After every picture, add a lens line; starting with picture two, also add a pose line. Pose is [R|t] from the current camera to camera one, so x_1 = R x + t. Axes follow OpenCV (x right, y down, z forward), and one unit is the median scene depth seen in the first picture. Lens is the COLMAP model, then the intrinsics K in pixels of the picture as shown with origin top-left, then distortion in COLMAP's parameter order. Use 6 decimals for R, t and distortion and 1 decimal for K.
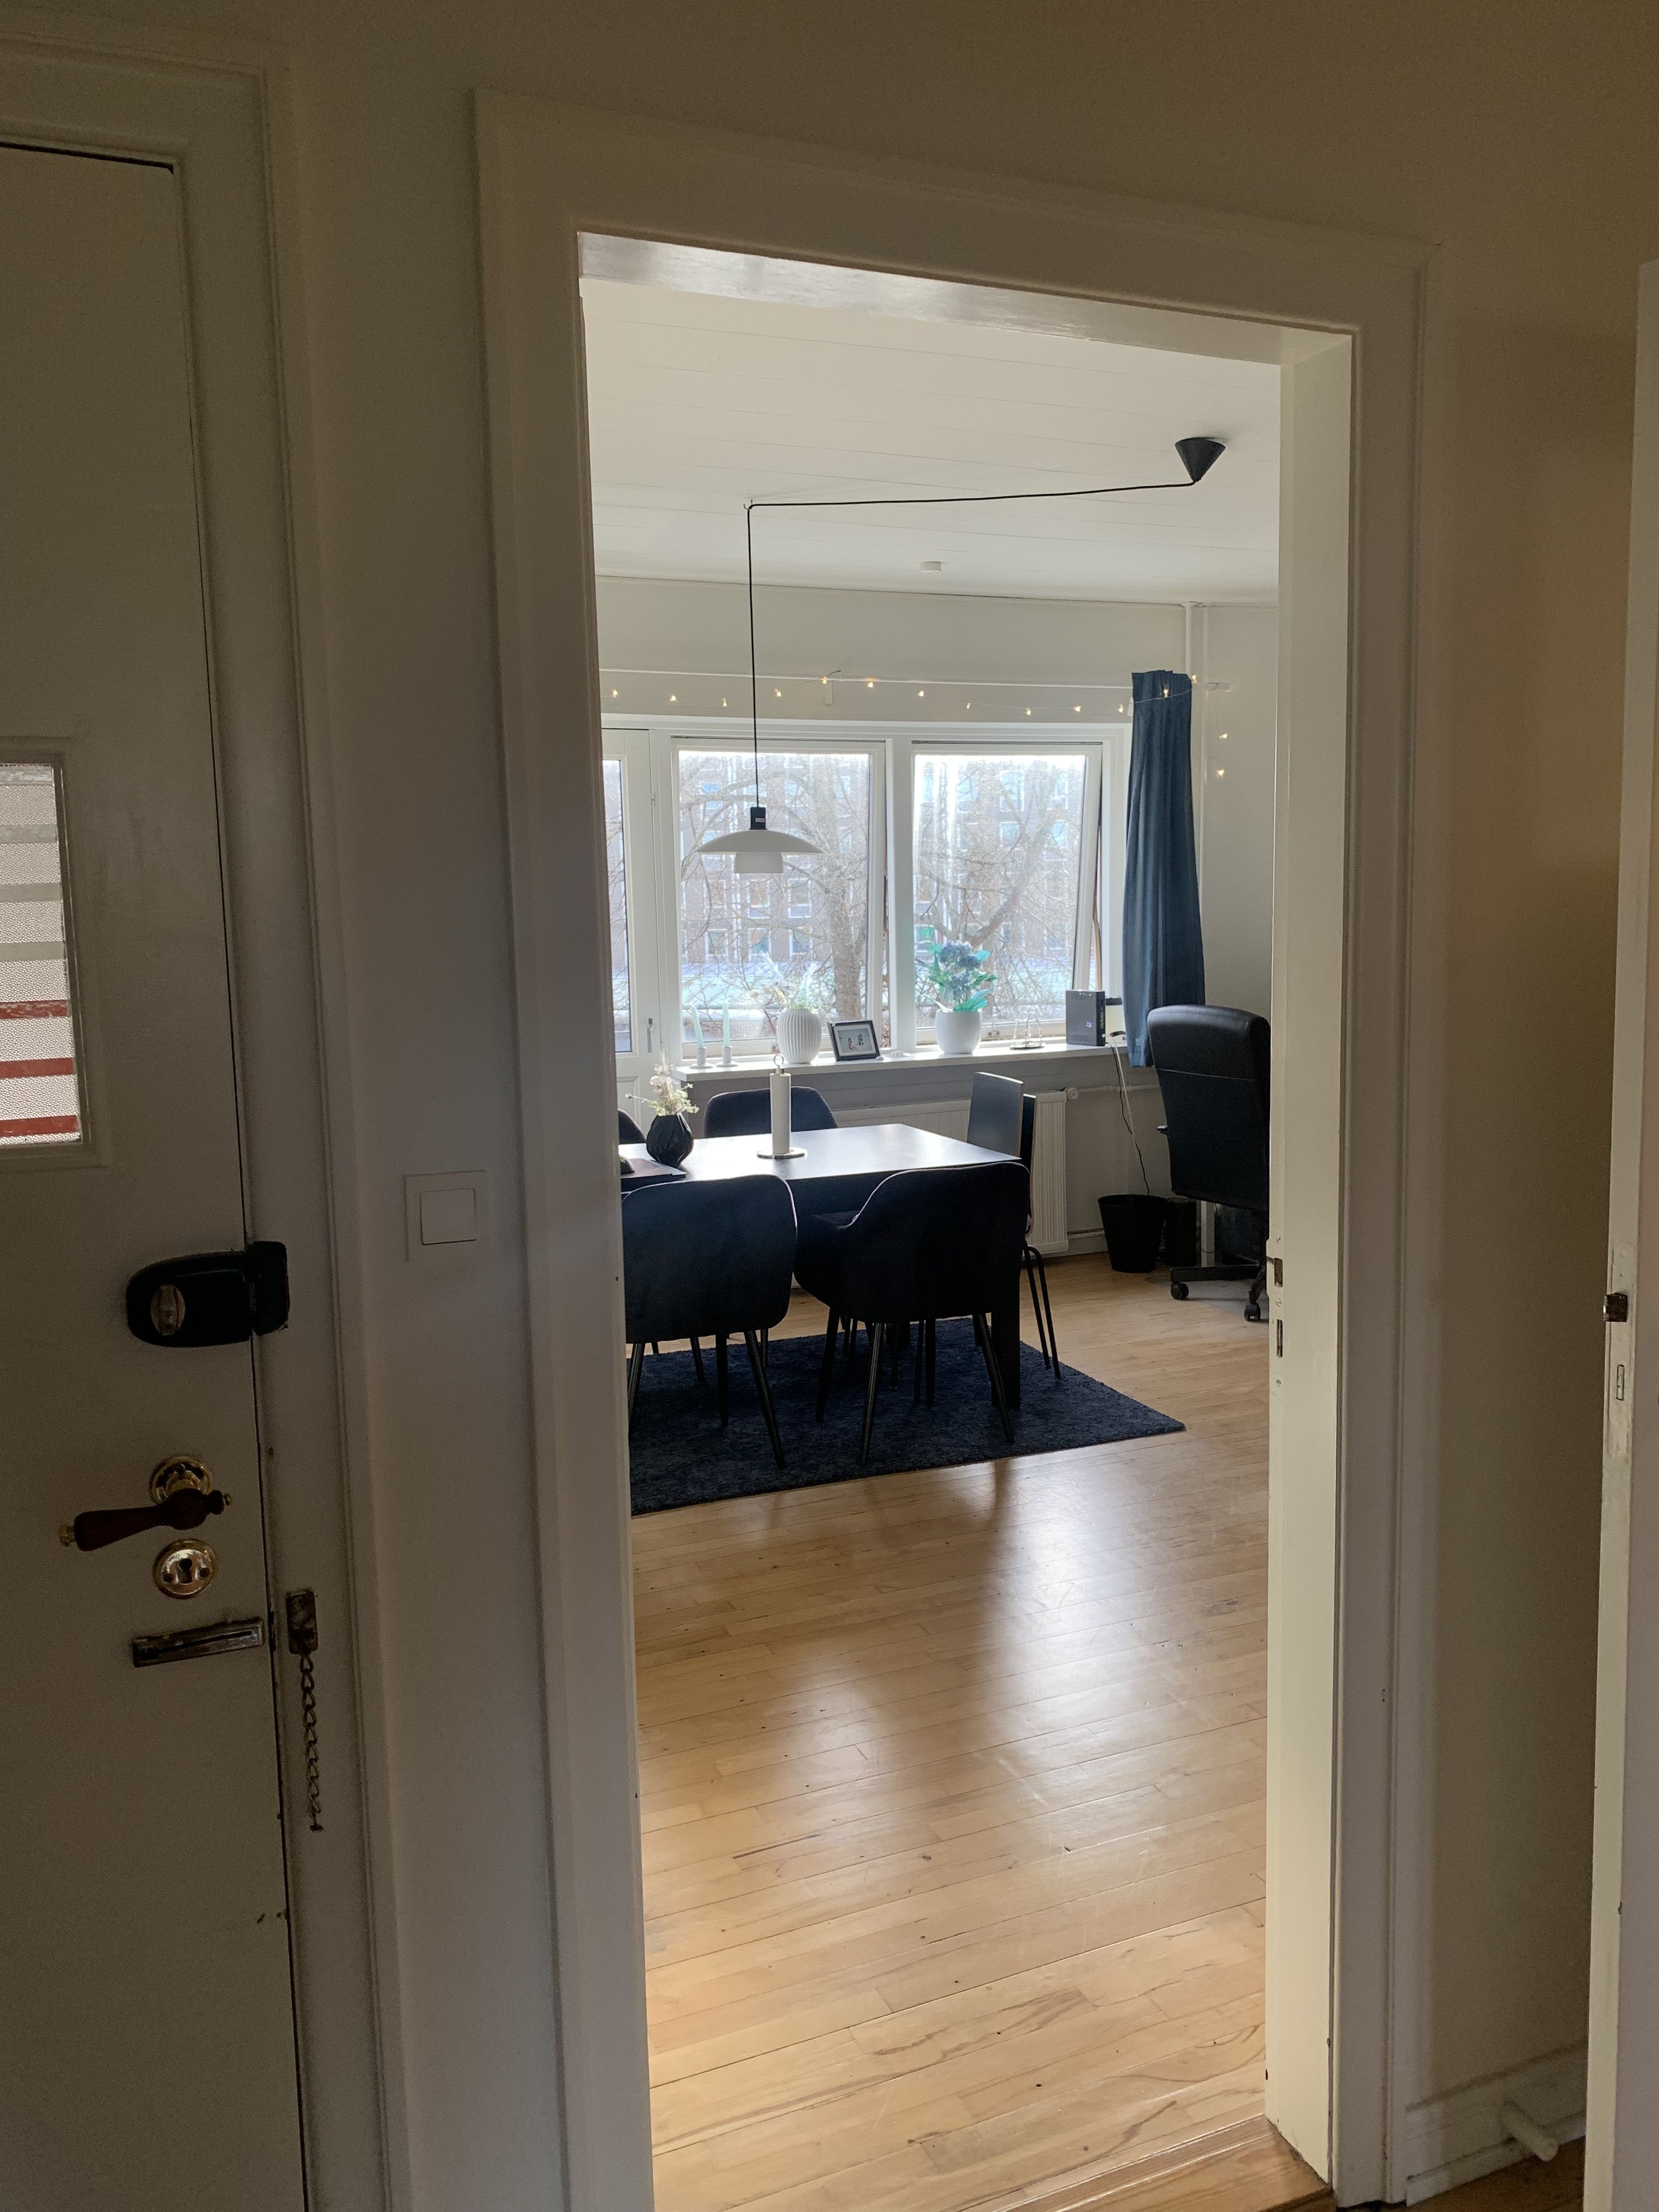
lens RADIAL K [[1718.9, 0, 826.9], [0, 1718.9, 1125.6], [0, 0, 1]] dist [0.021739, -0.052108]
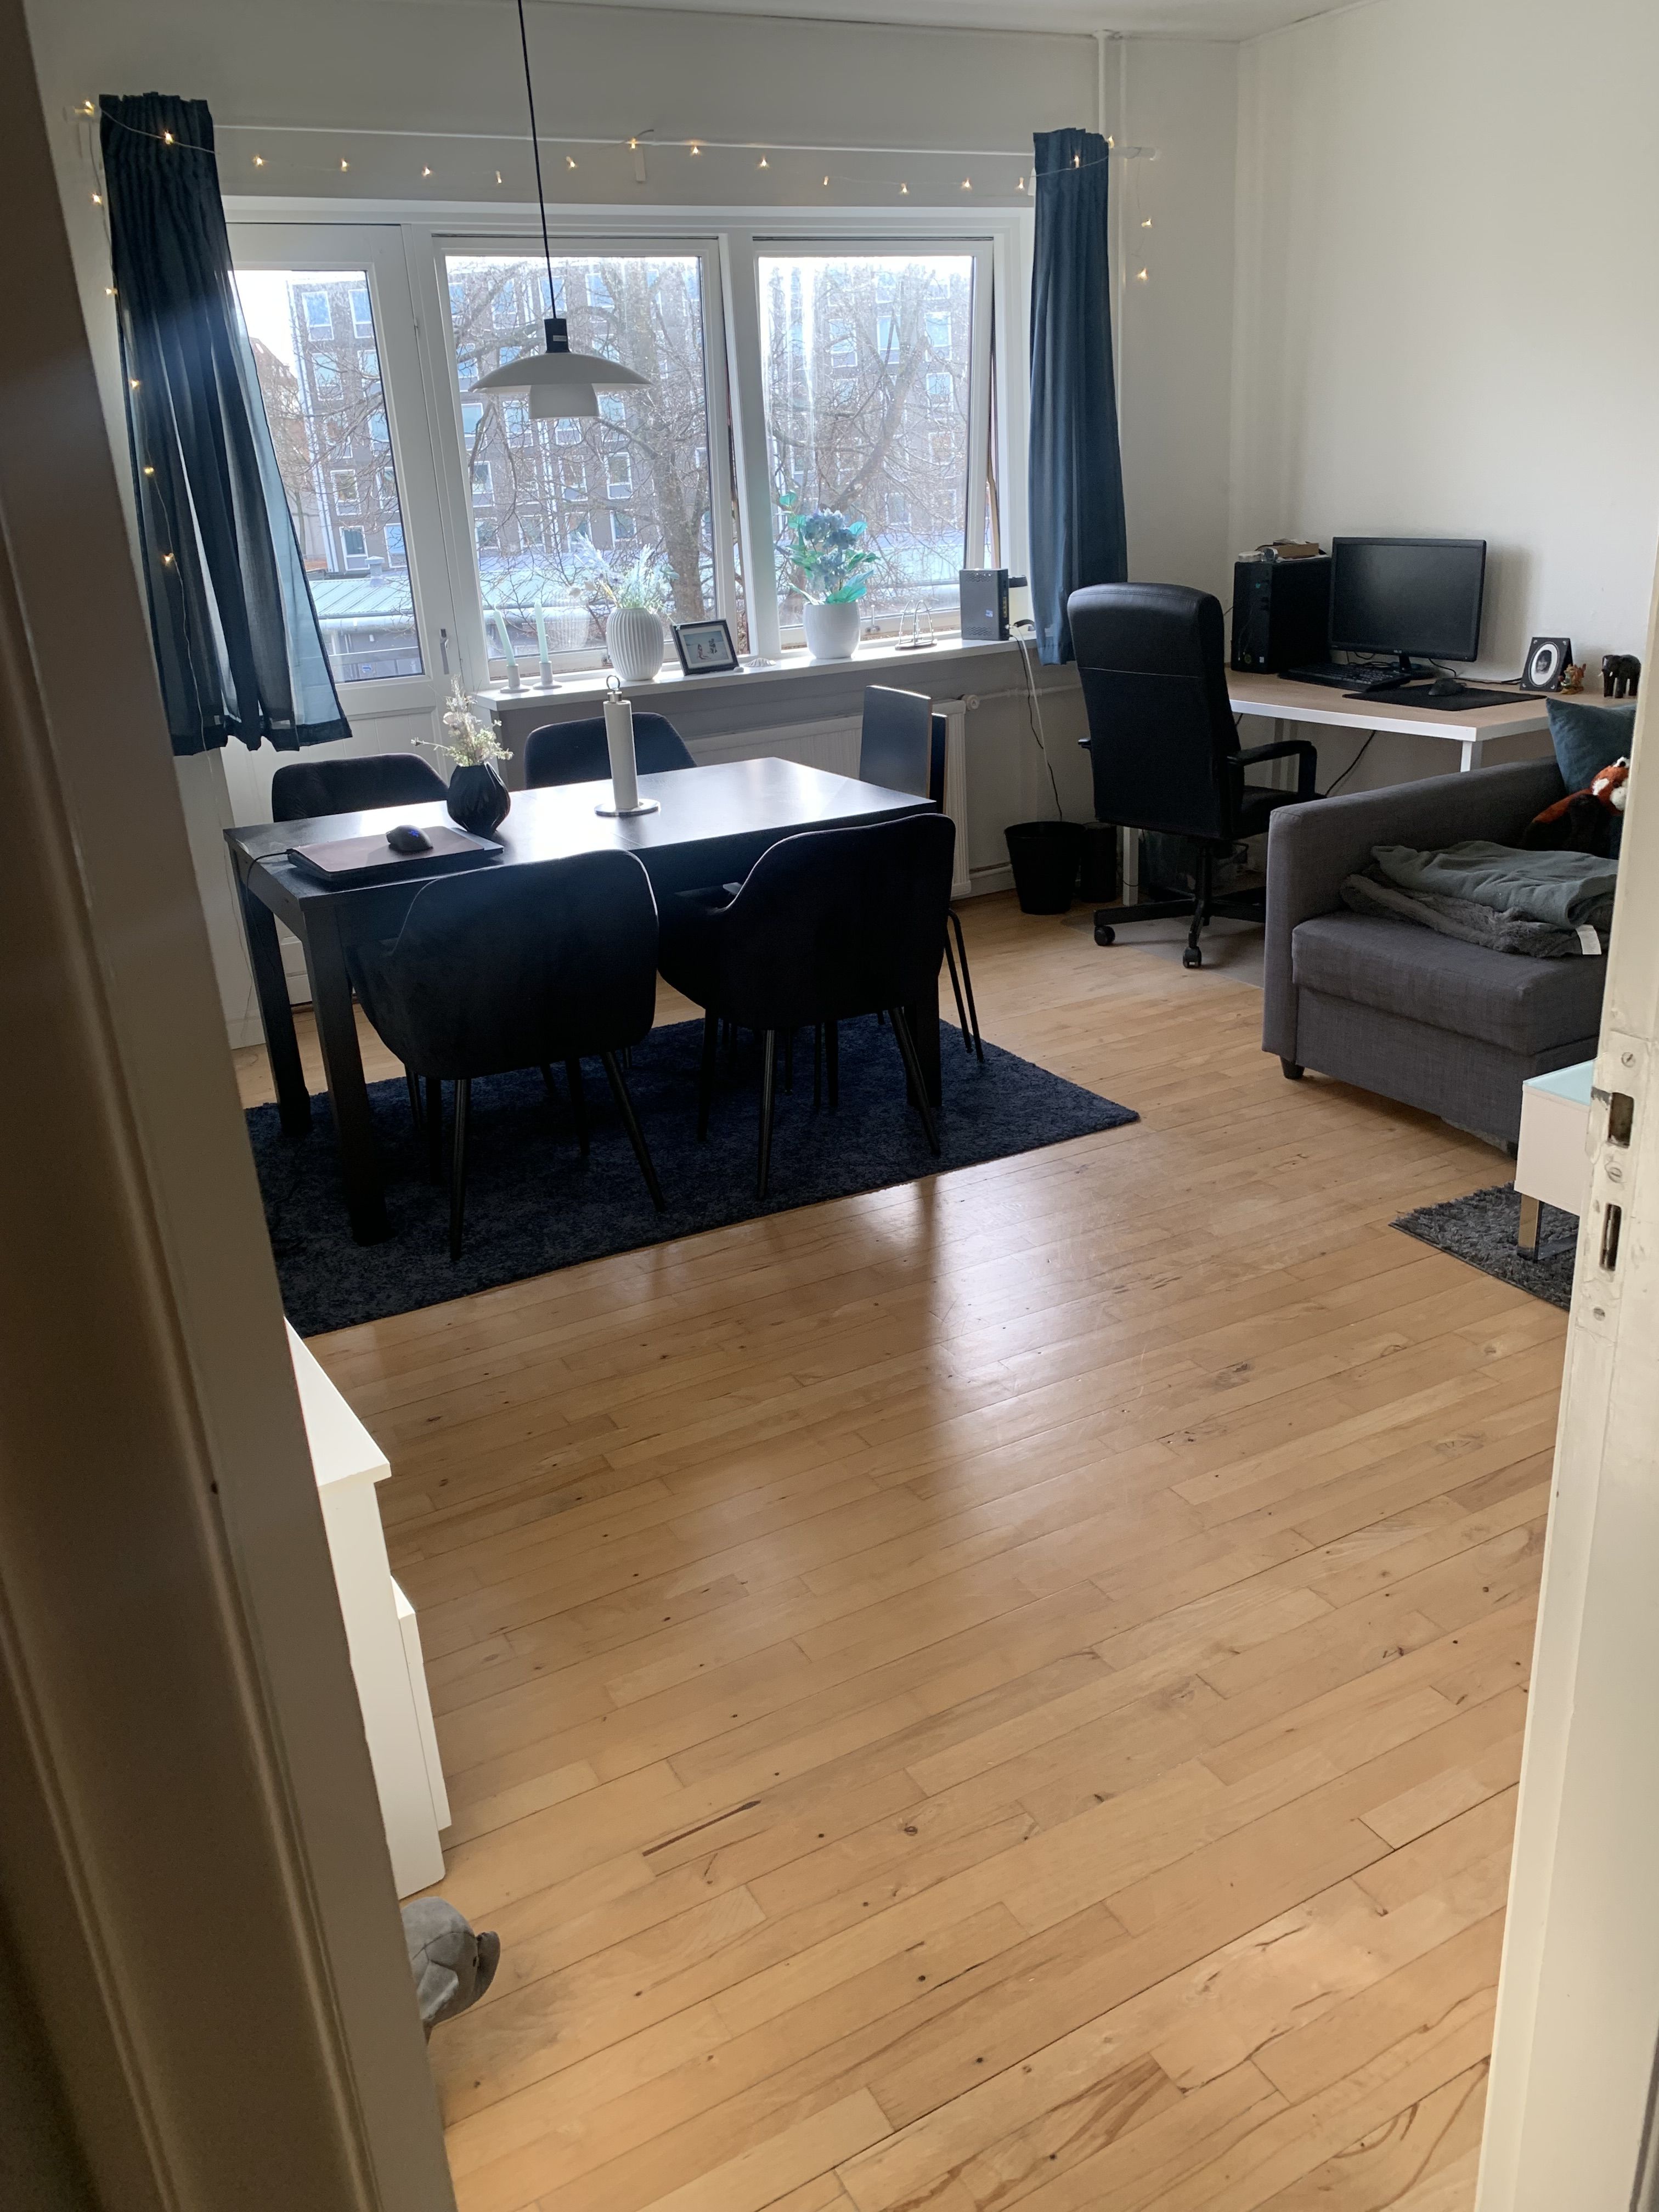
lens RADIAL K [[1718.9, 0, 867.3], [0, 1718.9, 1175.9], [0, 0, 1]] dist [0.021739, -0.052108]
pose [[0.992712, -0.073183, 0.095750, -0.005010], [0.046610, 0.965829, 0.254956, -0.014623], [-0.111137, -0.248635, 0.962200, 0.182976]]
